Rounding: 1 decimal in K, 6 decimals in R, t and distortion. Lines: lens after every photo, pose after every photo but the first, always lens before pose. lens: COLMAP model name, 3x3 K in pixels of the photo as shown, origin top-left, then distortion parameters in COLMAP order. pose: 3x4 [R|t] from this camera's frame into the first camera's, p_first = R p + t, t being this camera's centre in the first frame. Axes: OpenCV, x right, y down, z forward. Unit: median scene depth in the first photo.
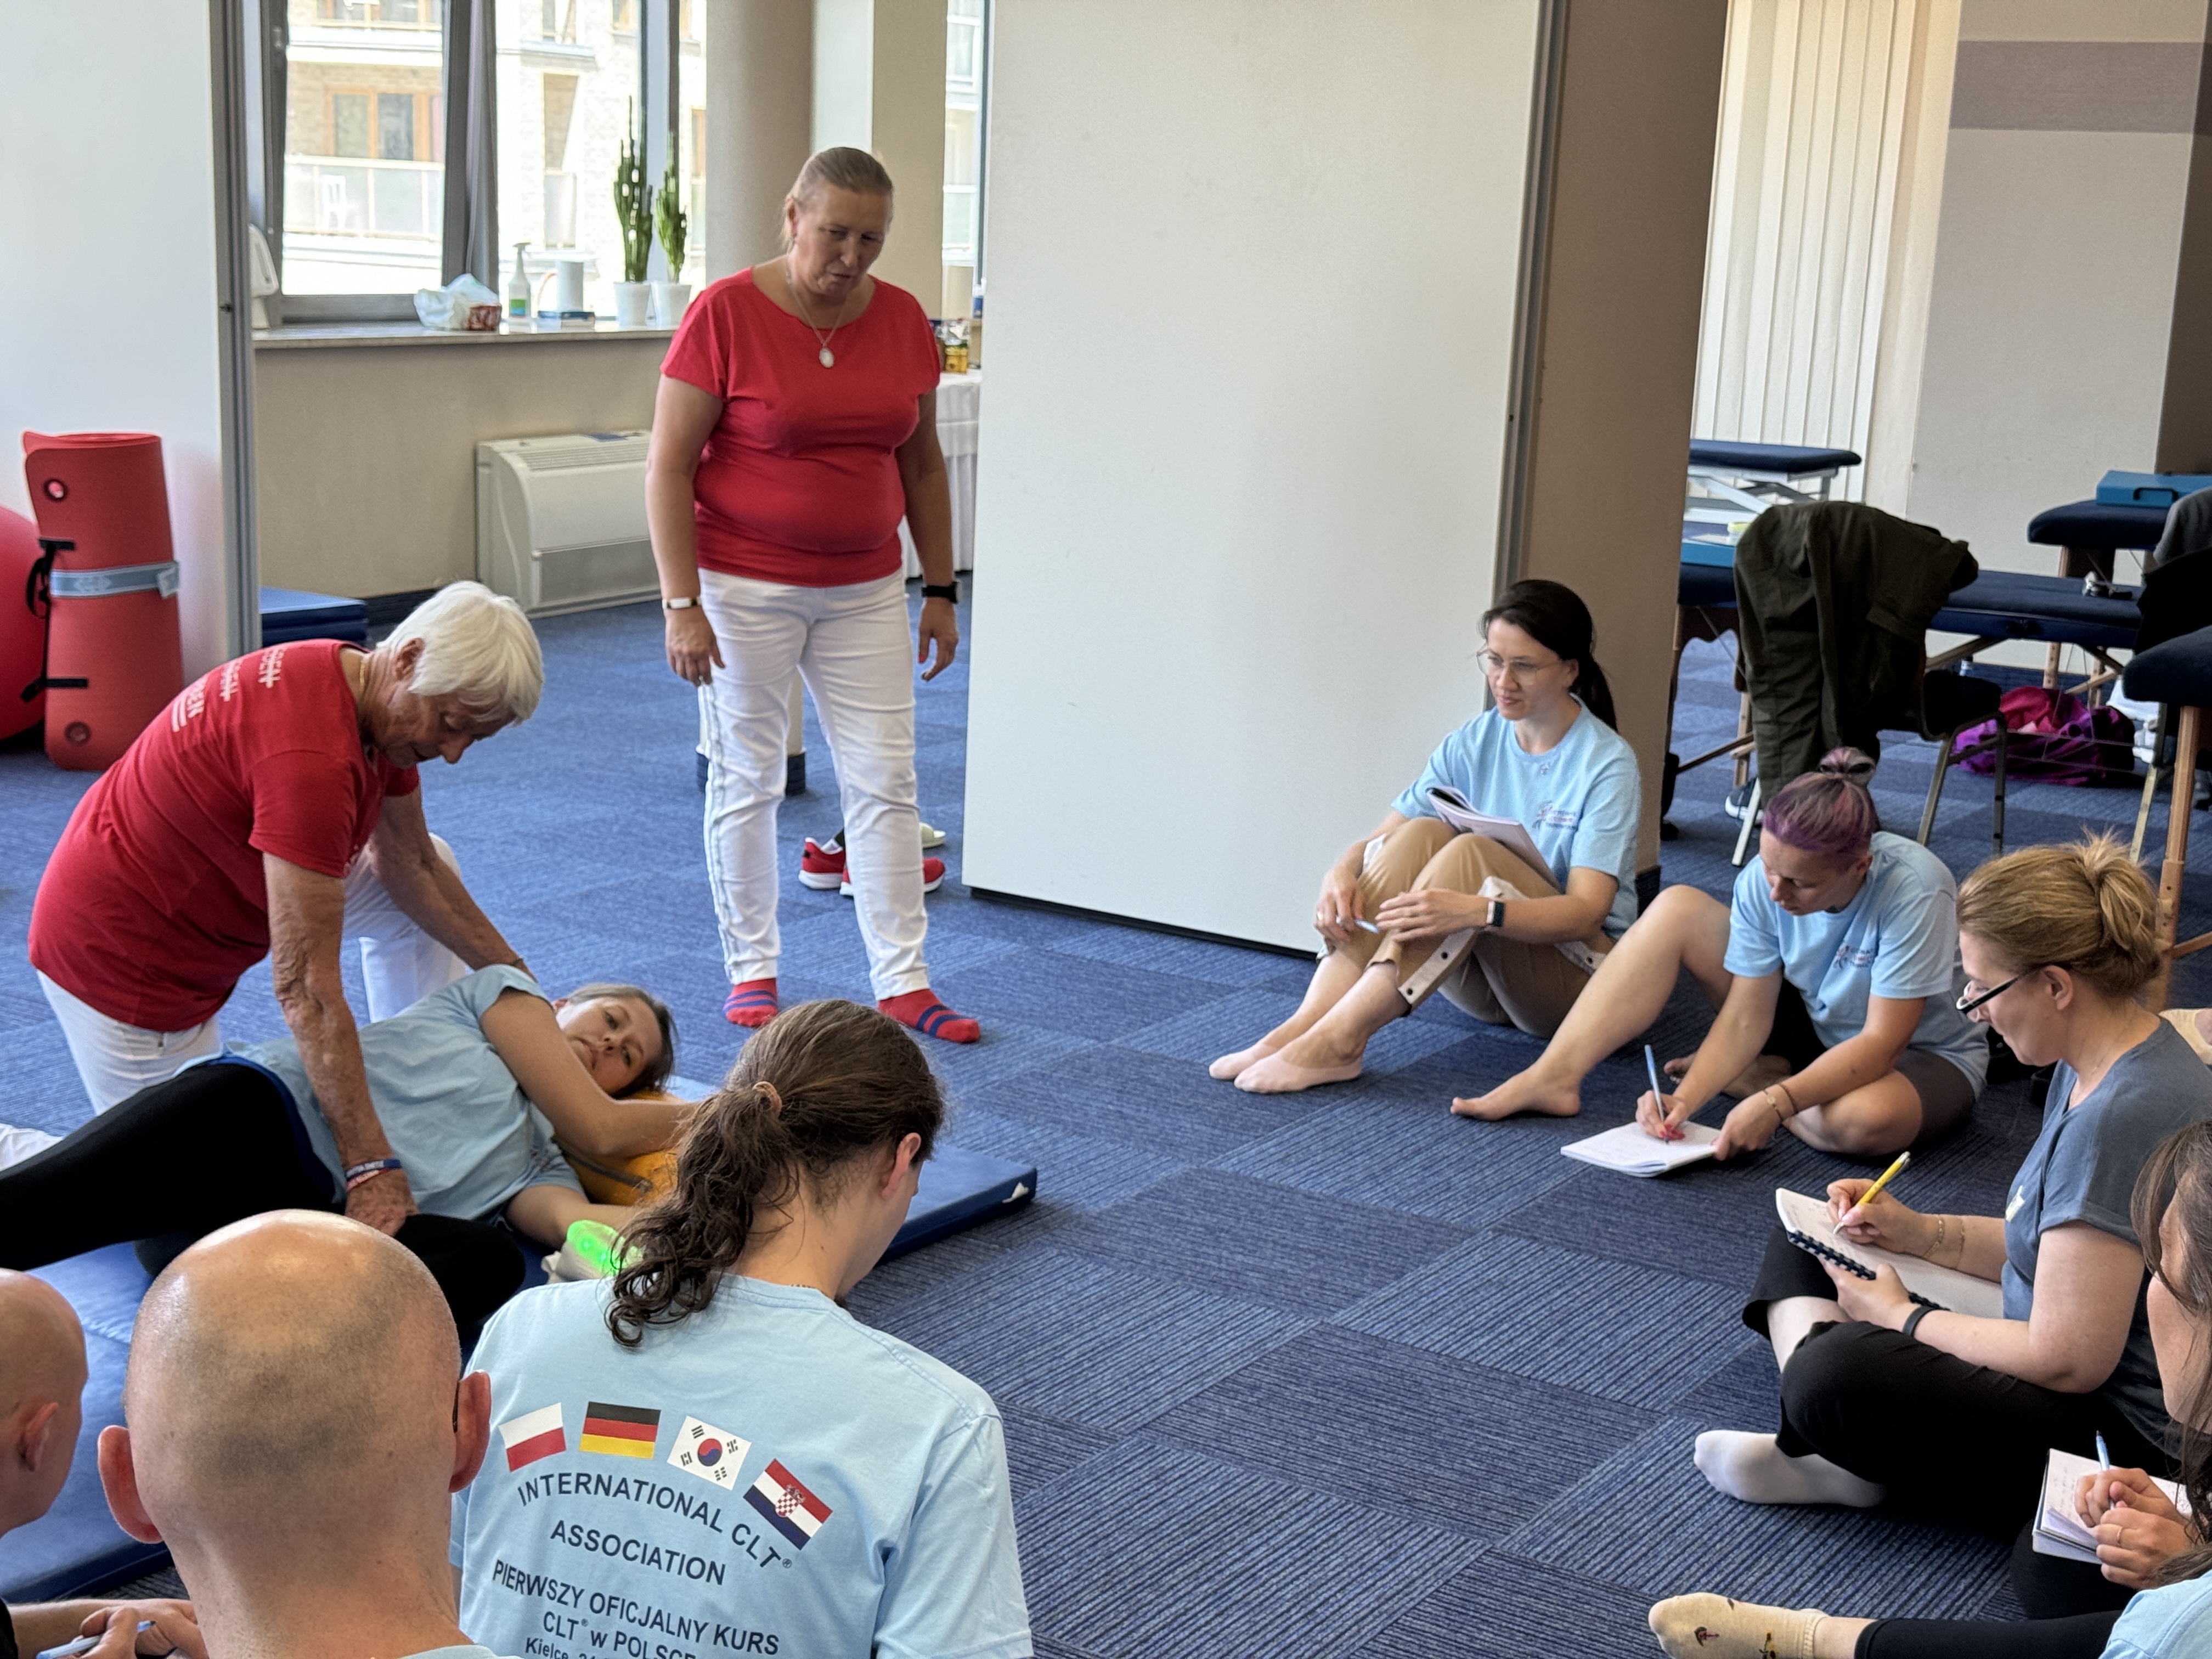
lens RADIAL K [[3168.1, 0, 1106.0], [0, 3168.1, 829.5], [0, 0, 1]] dist [0.238846, -0.494570]
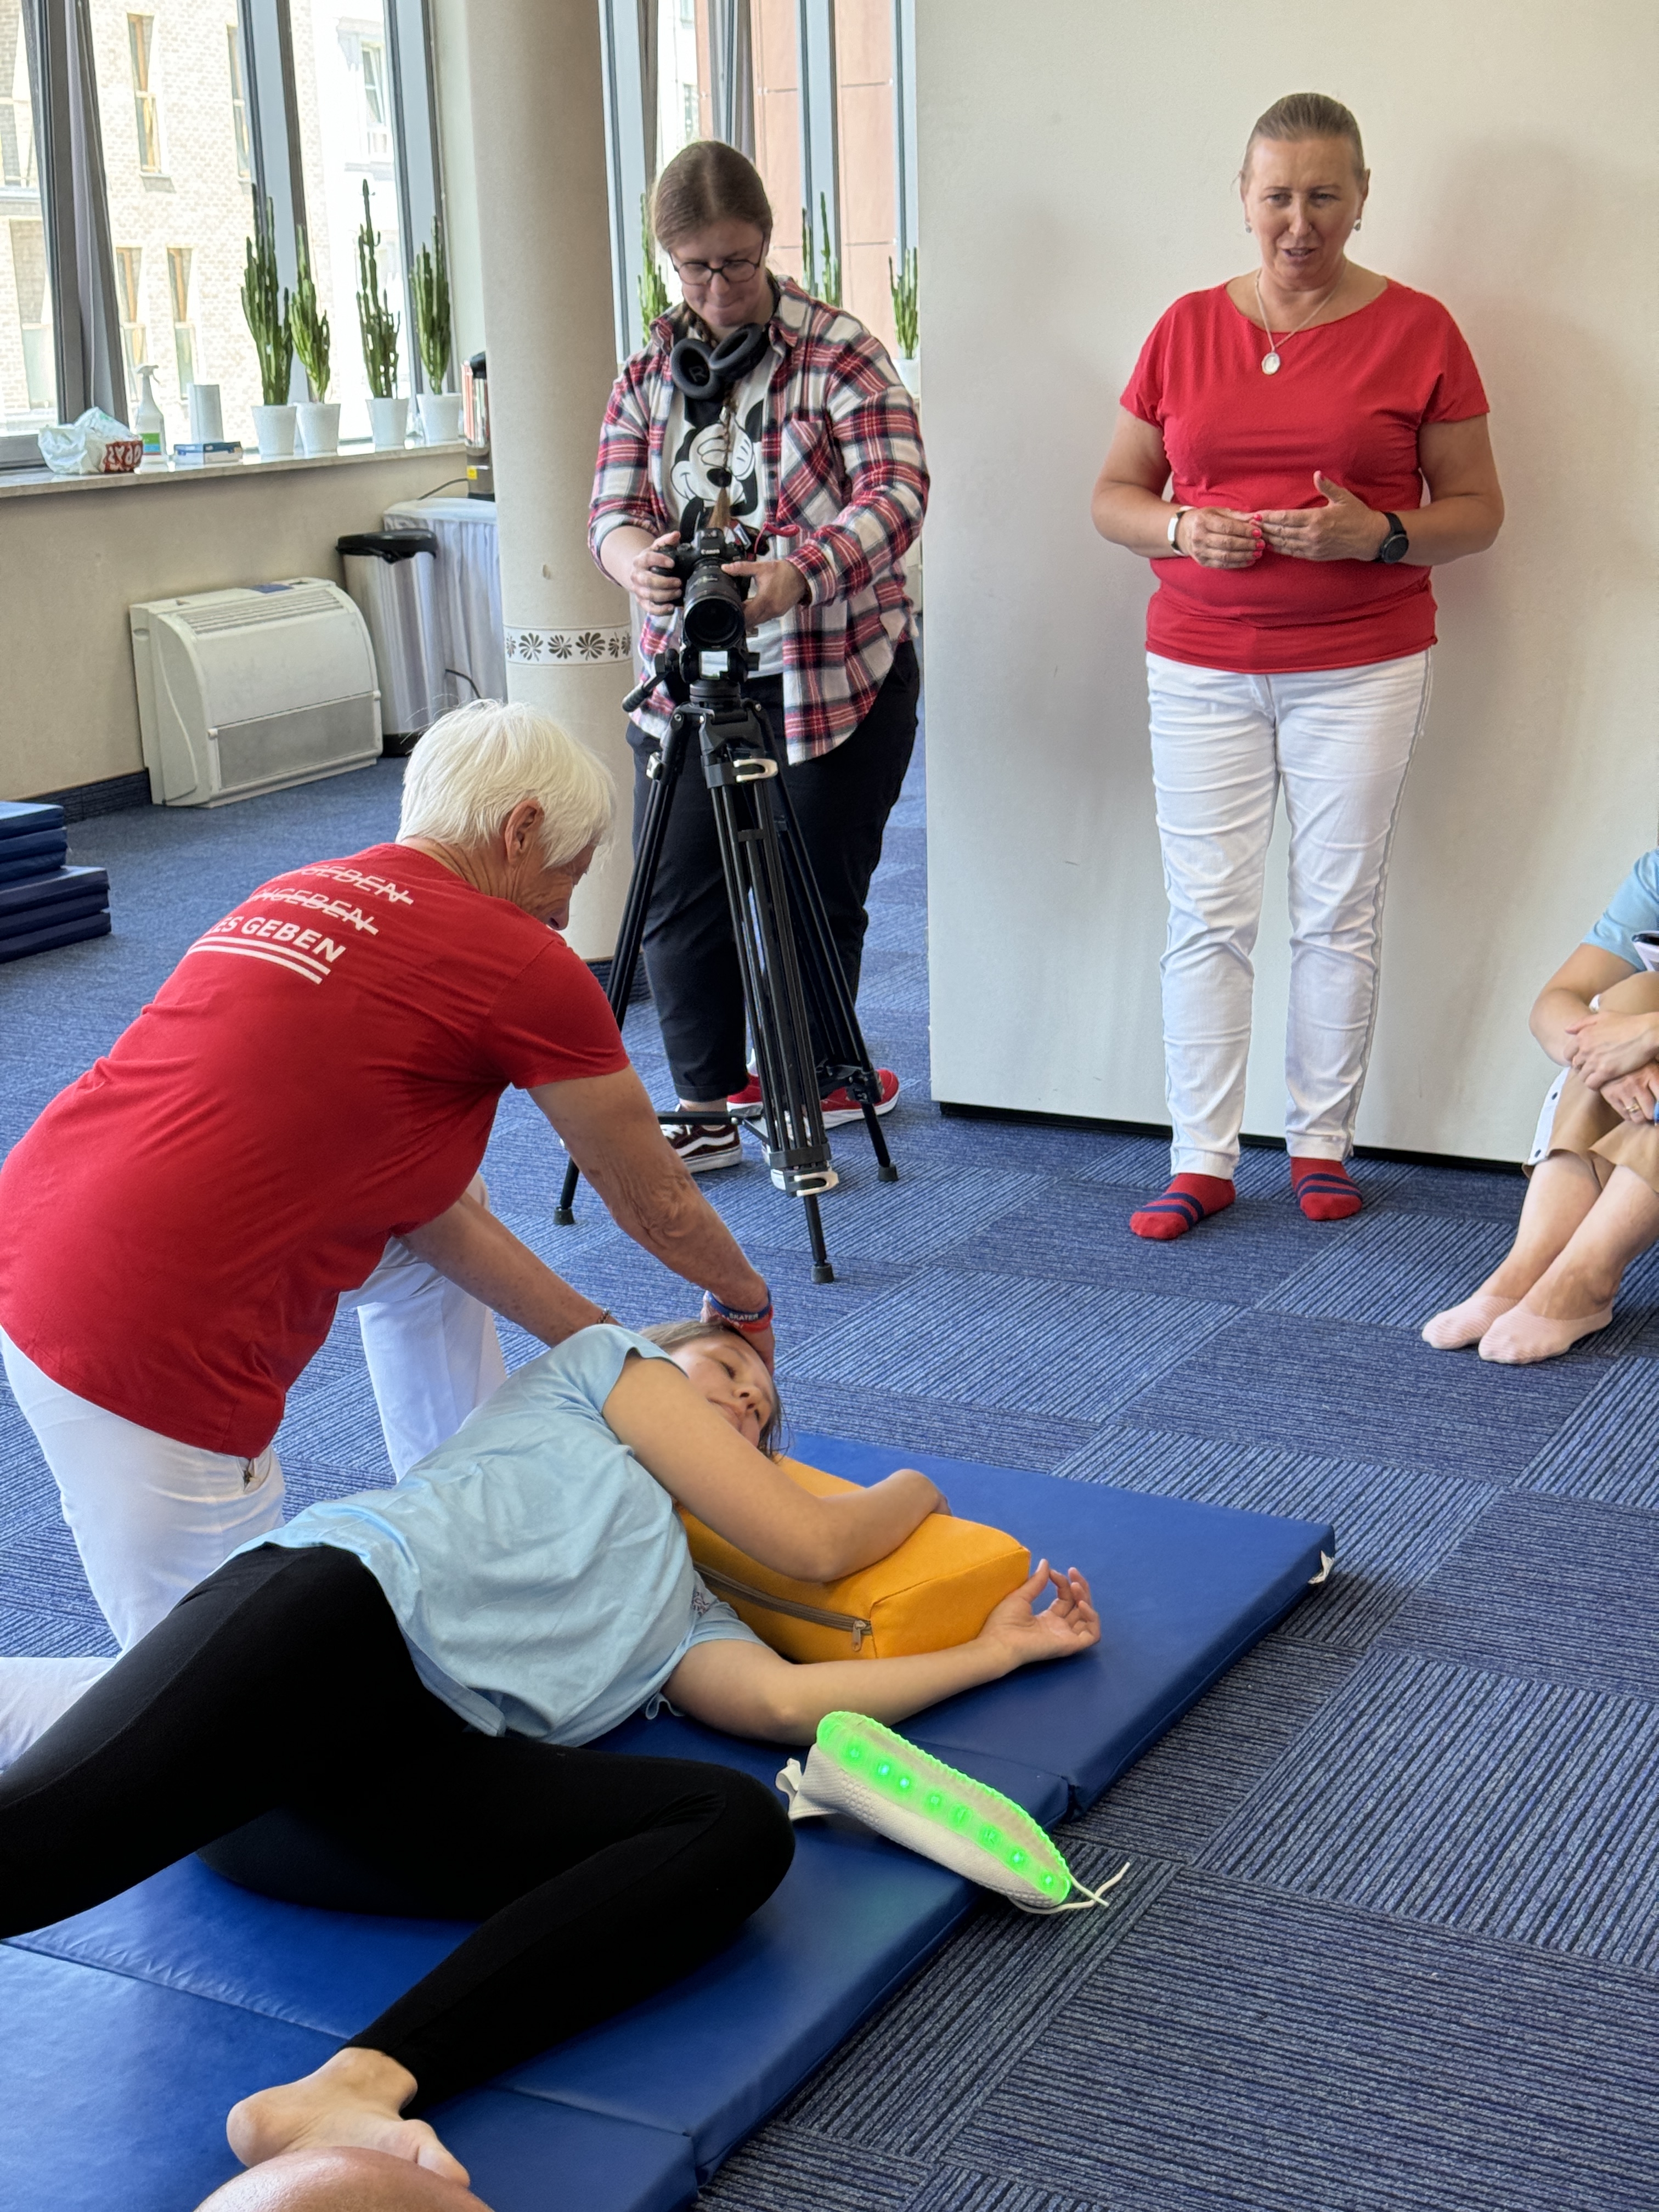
lens RADIAL K [[3168.1, 0, 829.5], [0, 3168.1, 1106.0], [0, 0, 1]] dist [0.238846, -0.494570]
pose [[0.994040, -0.090937, 0.060122, -0.146615], [0.088061, 0.994915, 0.048872, -0.027498], [-0.064261, -0.043286, 0.996994, 0.259484]]
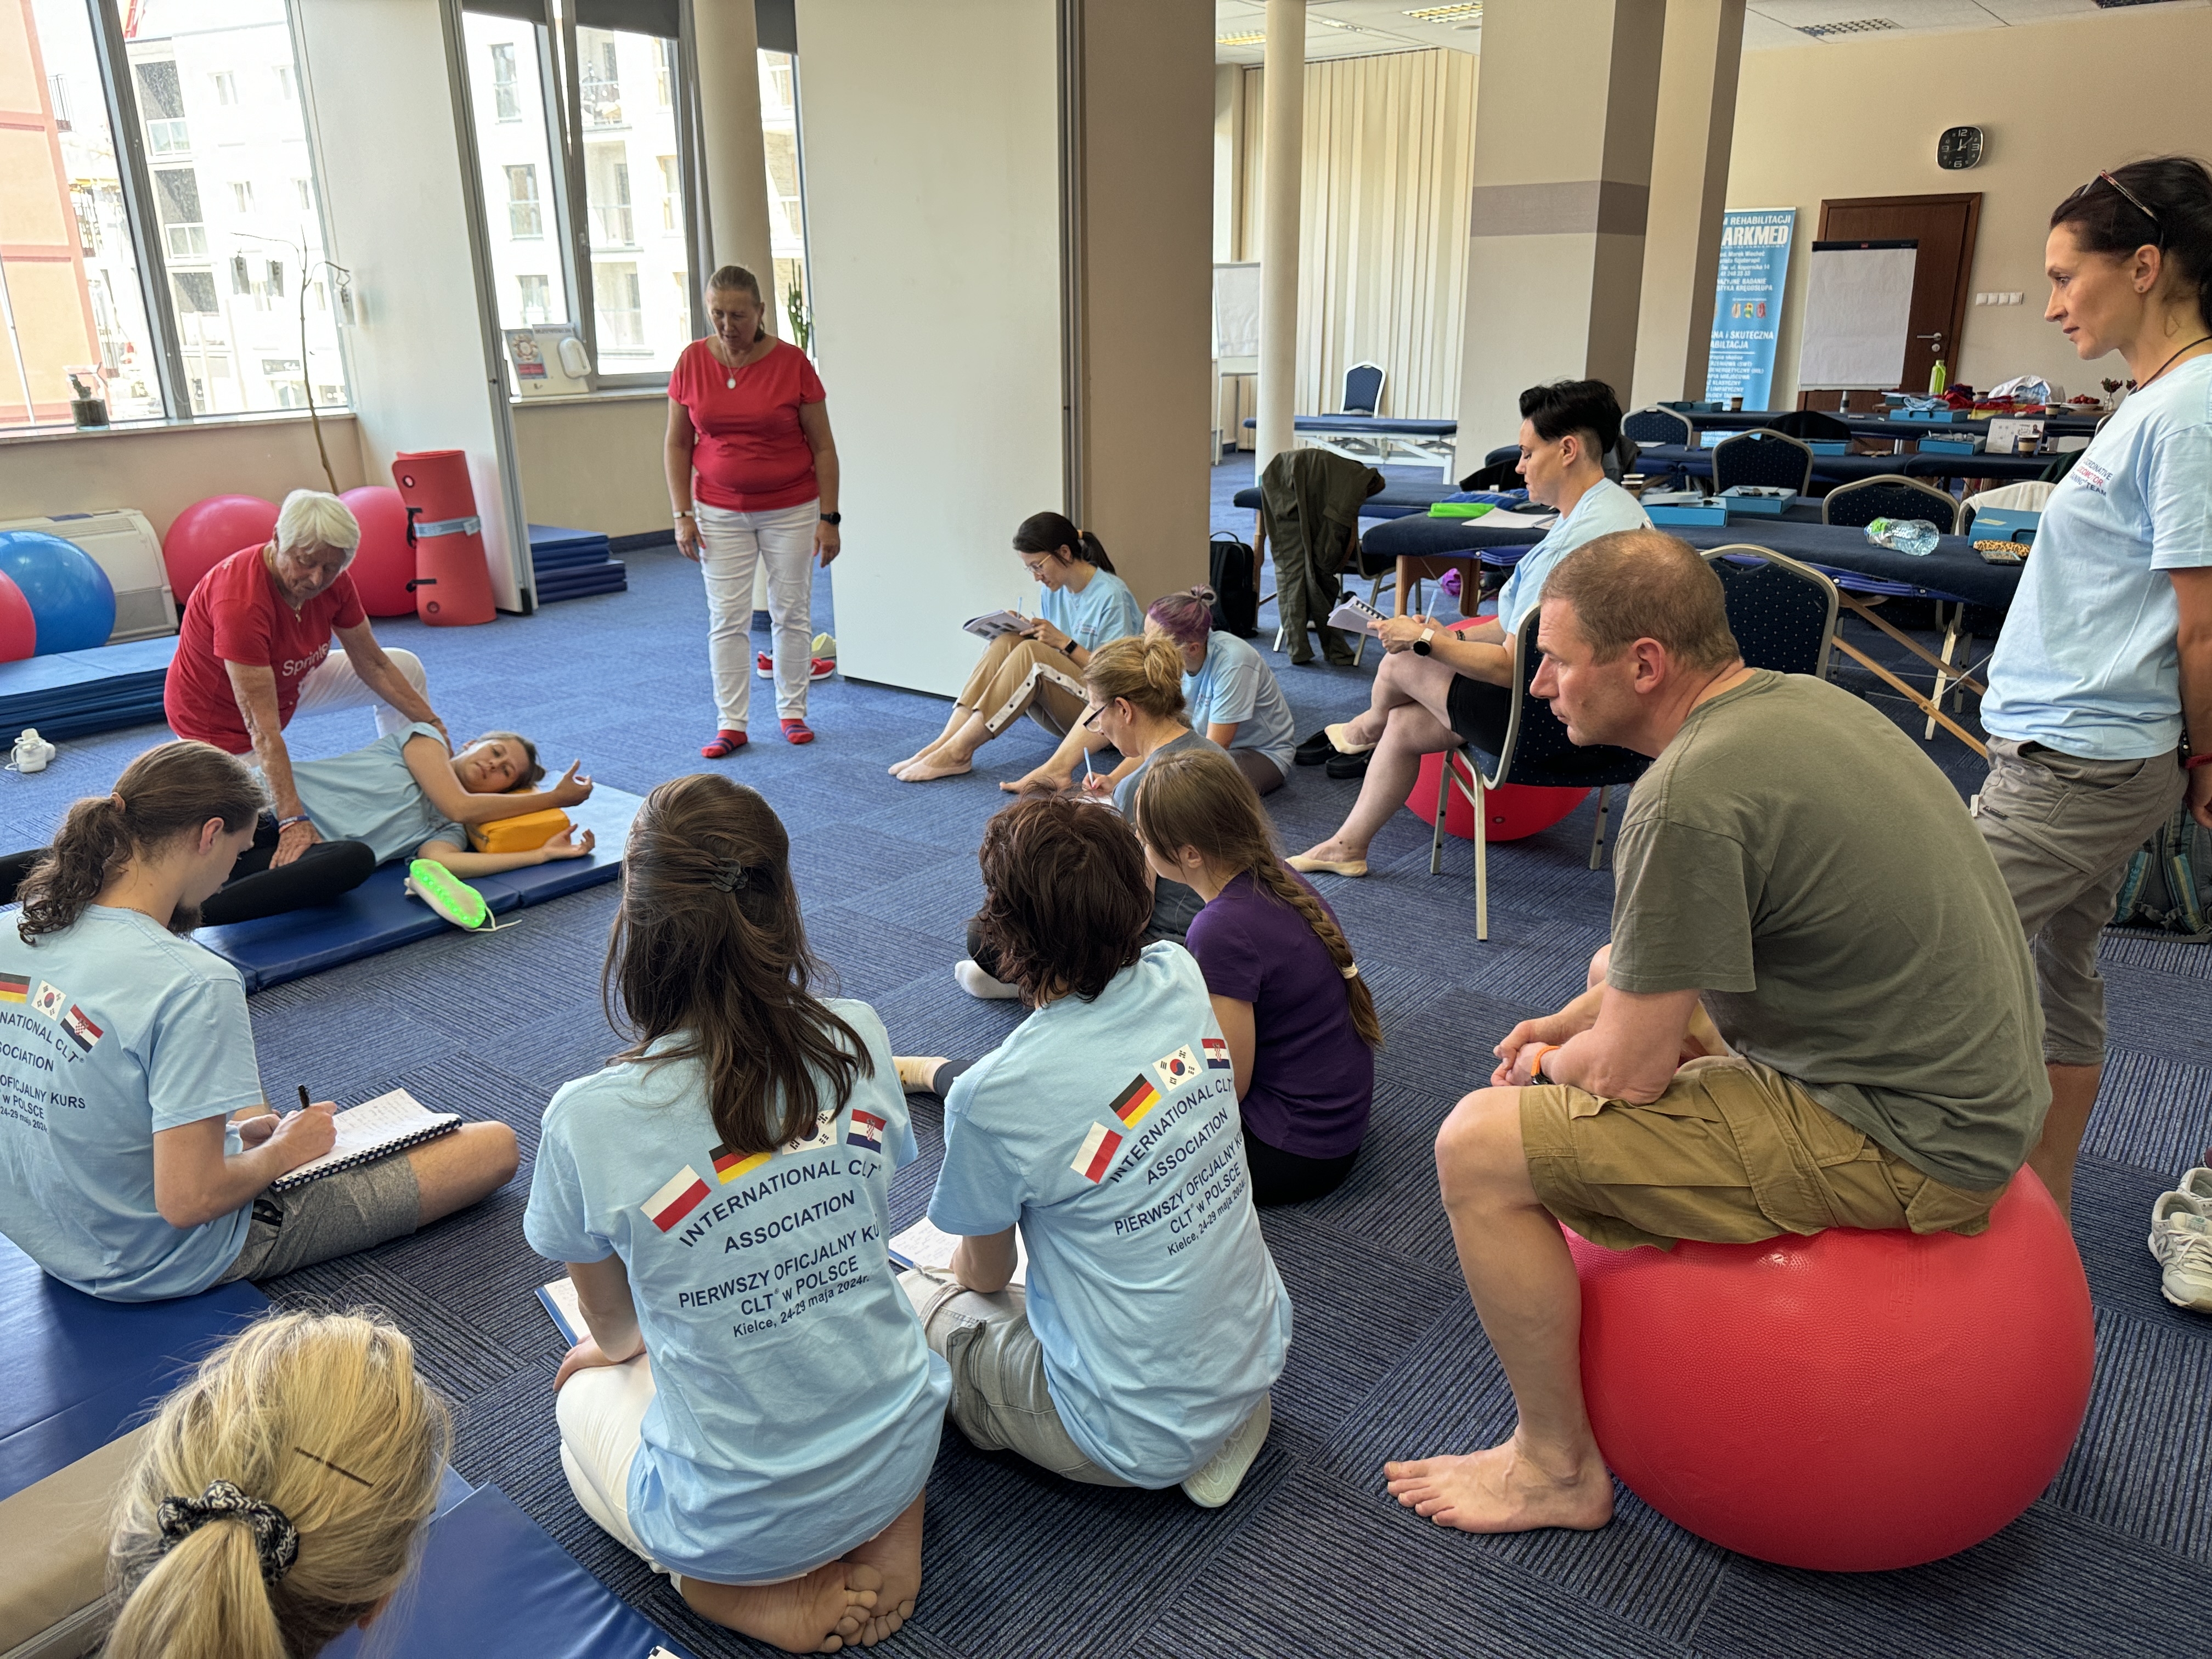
lens RADIAL K [[1595.4, 0, 1106.0], [0, 1595.4, 829.5], [0, 0, 1]] dist [0.065684, -0.004645]
pose [[0.994600, -0.019684, -0.101903, 0.258047], [0.031513, 0.992772, 0.115802, 0.004989], [0.098887, -0.118387, 0.988031, 0.072609]]
